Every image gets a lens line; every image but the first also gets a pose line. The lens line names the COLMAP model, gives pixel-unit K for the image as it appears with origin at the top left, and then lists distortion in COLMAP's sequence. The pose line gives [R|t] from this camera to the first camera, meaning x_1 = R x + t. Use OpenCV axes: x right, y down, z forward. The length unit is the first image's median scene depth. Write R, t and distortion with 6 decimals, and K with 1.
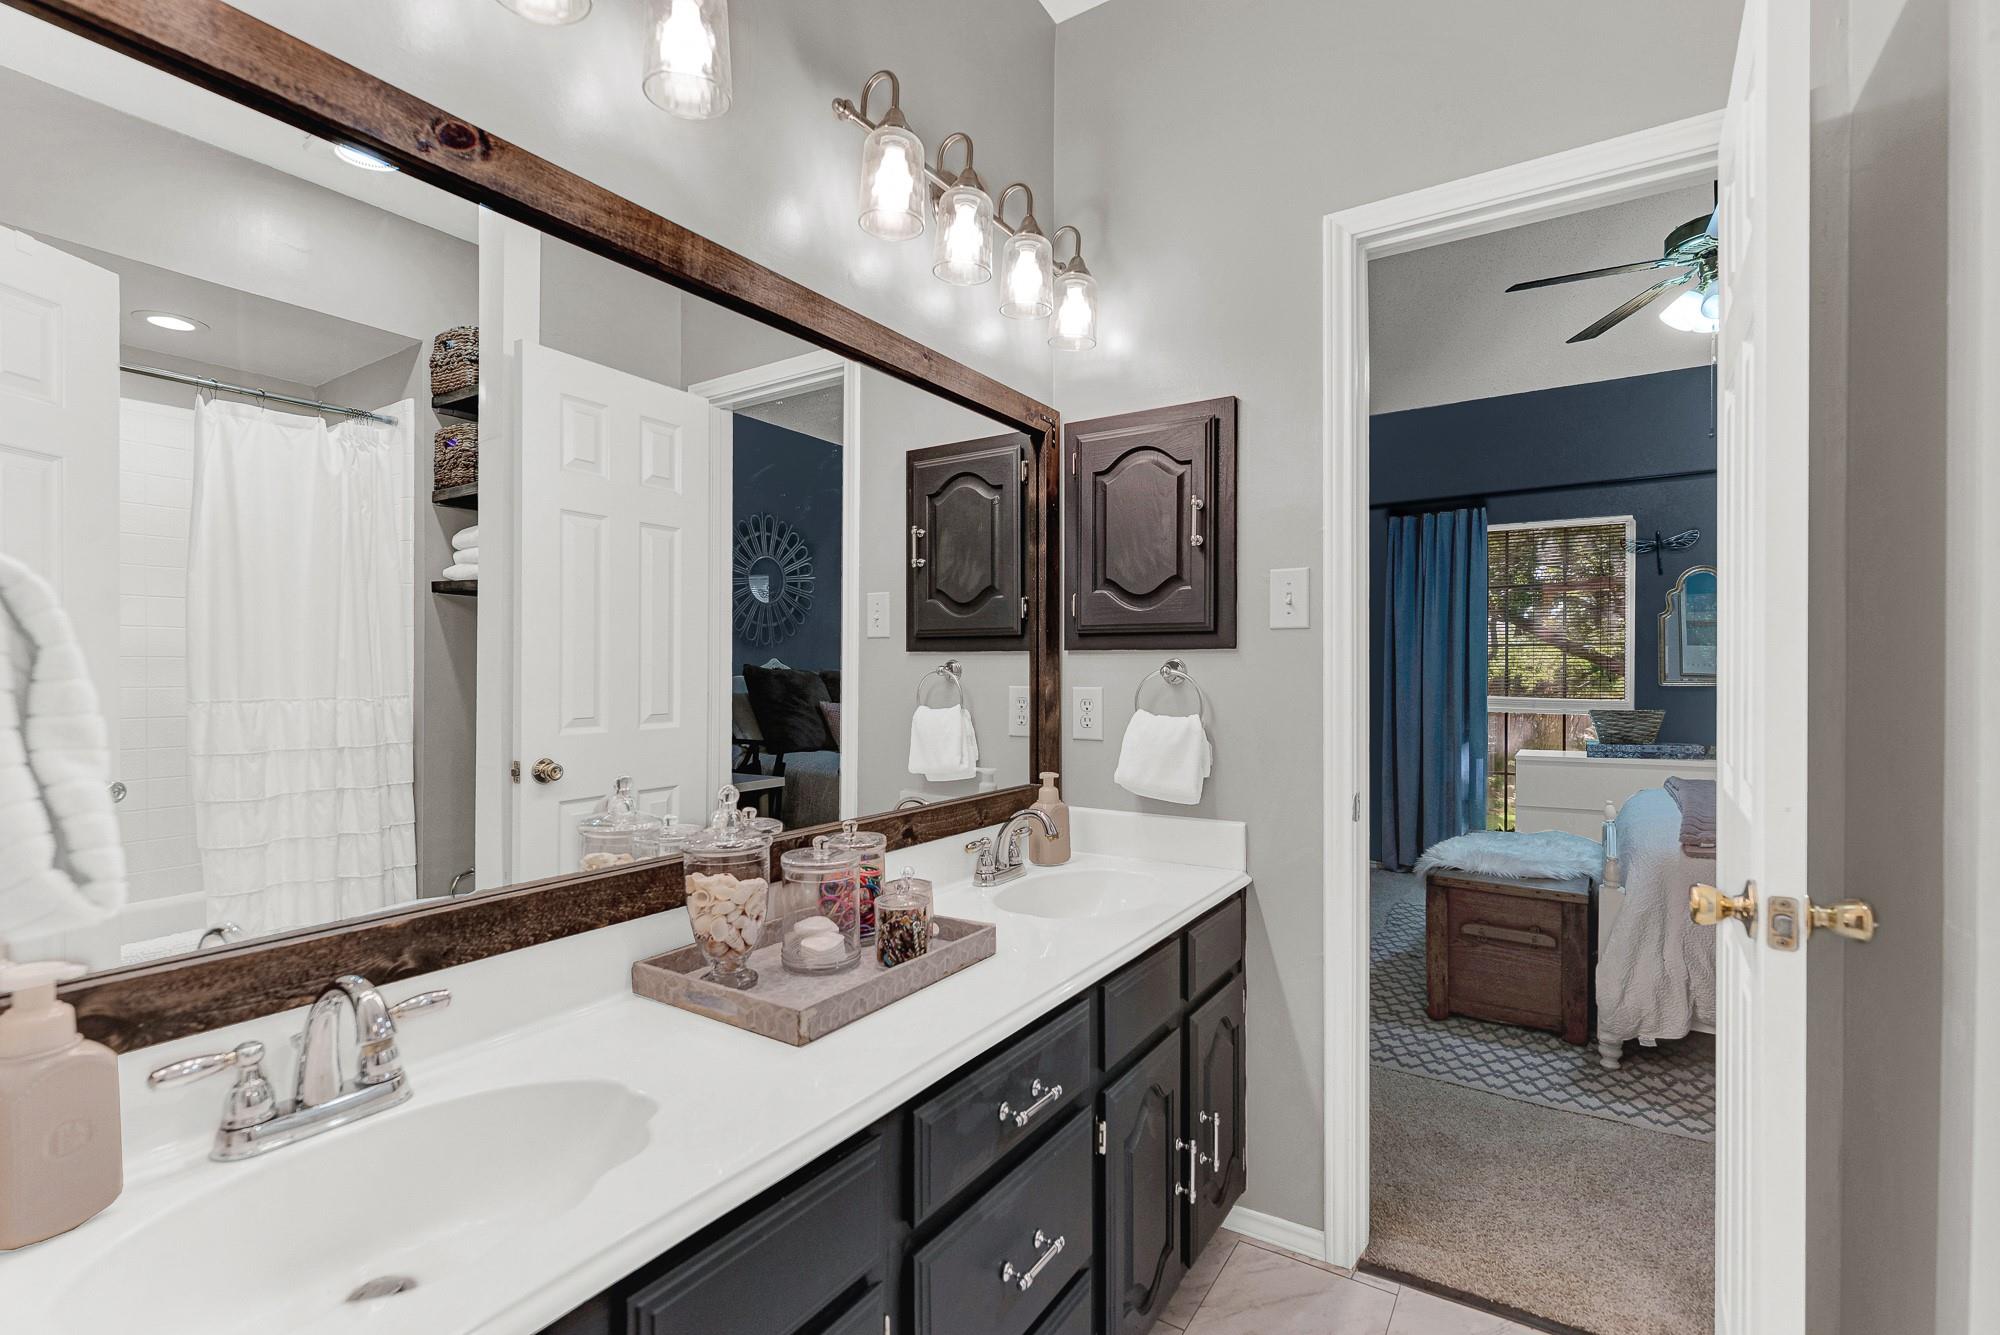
lens RADIAL K [[890.7, 0, 1008.5], [0, 890.7, 673.2], [0, 0, 1]] dist [-0.003993, -0.000332]
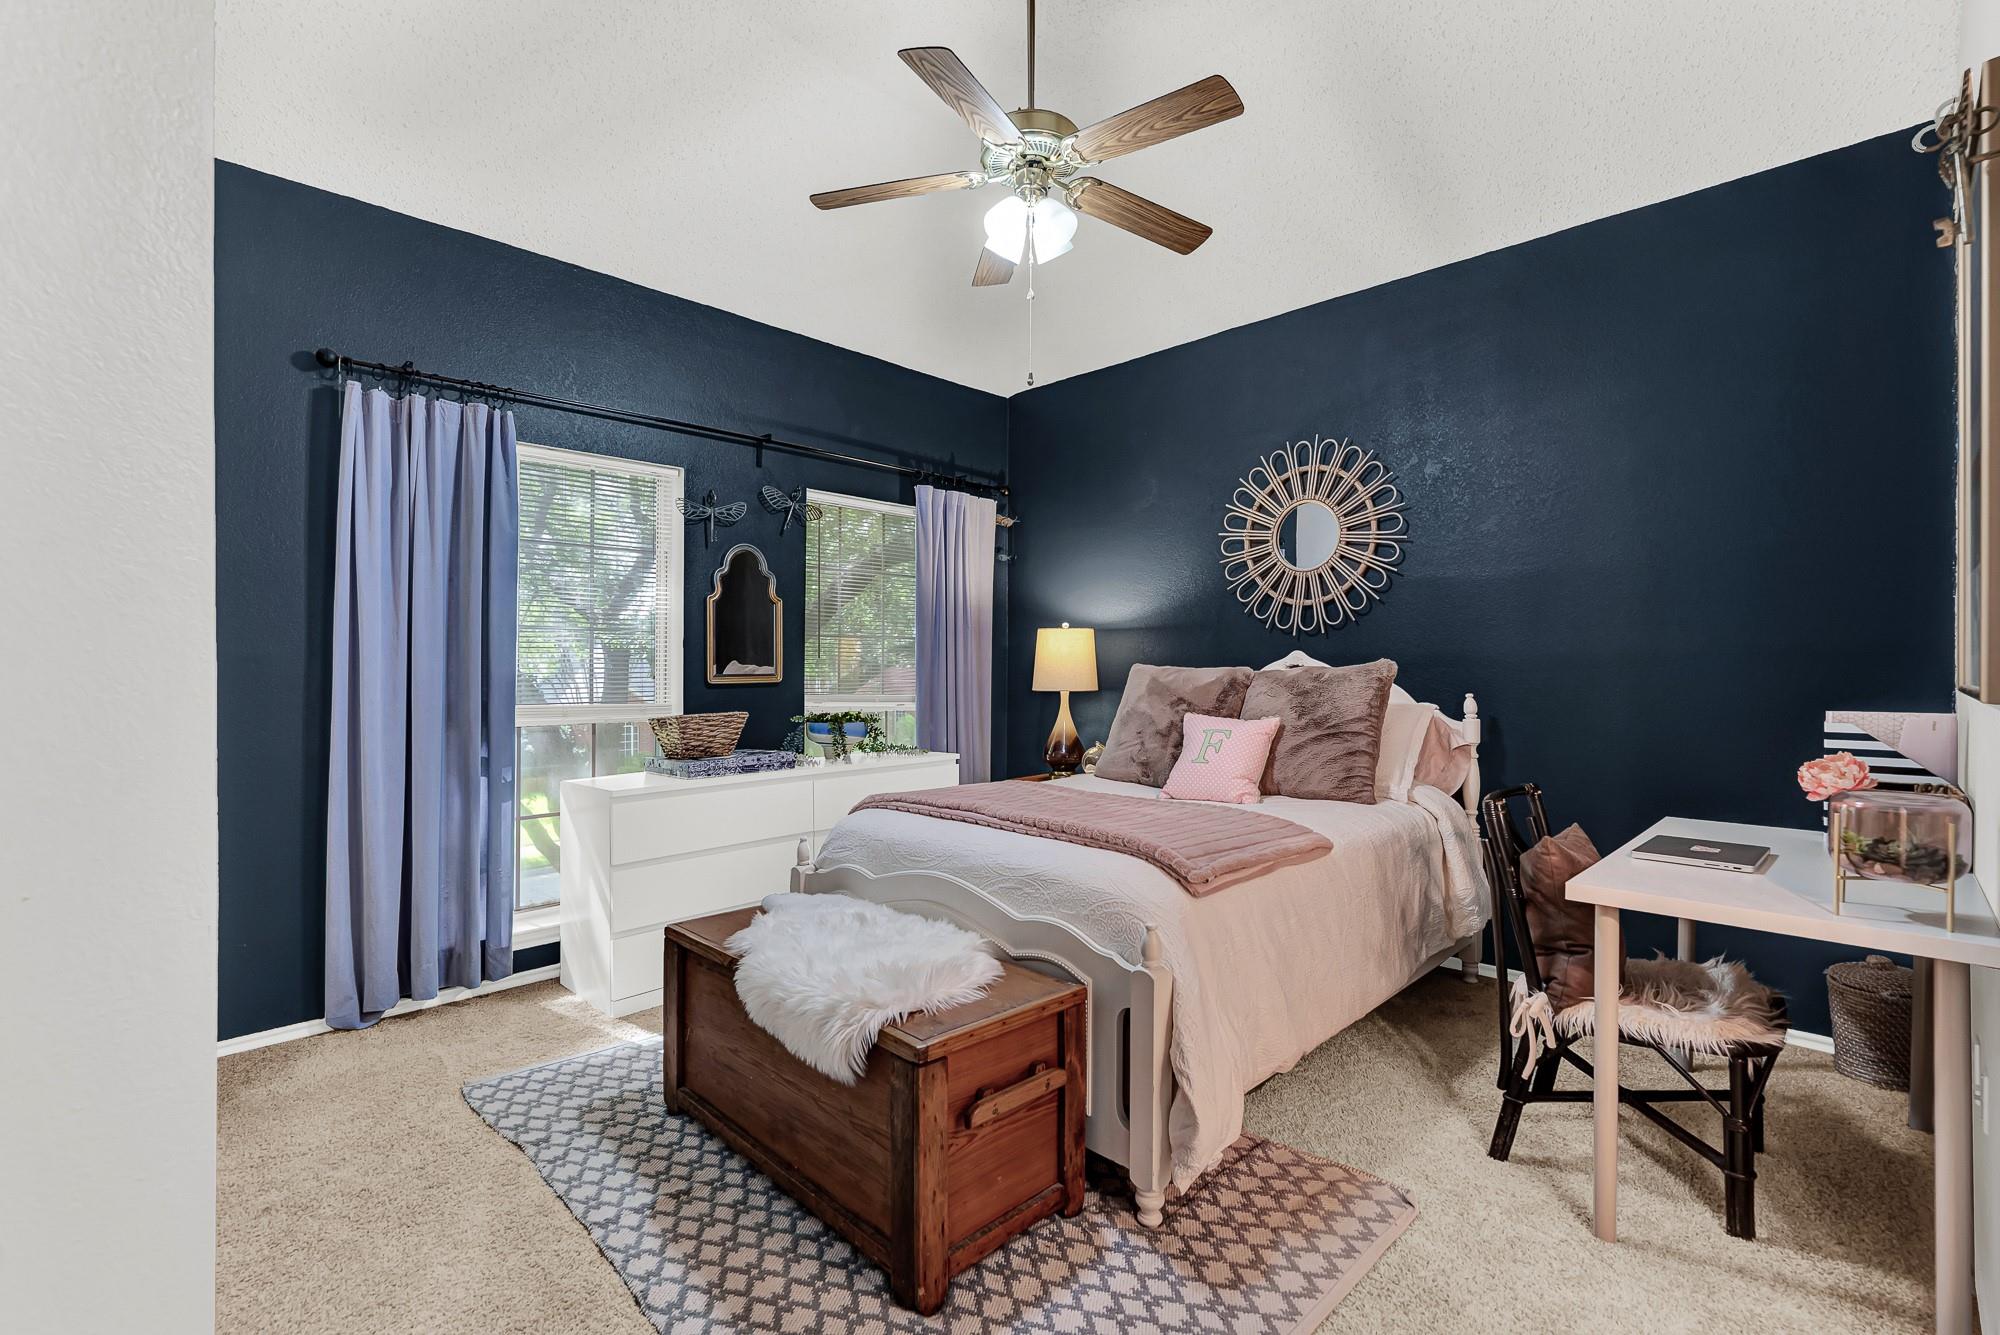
lens RADIAL K [[890.7, 0, 1002.5], [0, 890.7, 666.8], [0, 0, 1]] dist [-0.003993, -0.000332]
pose [[0.206816, -0.000487, 0.978380, -0.036781], [0.004036, 0.999992, -0.000356, 0.000780], [-0.978372, 0.004022, 0.206816, 0.872632]]
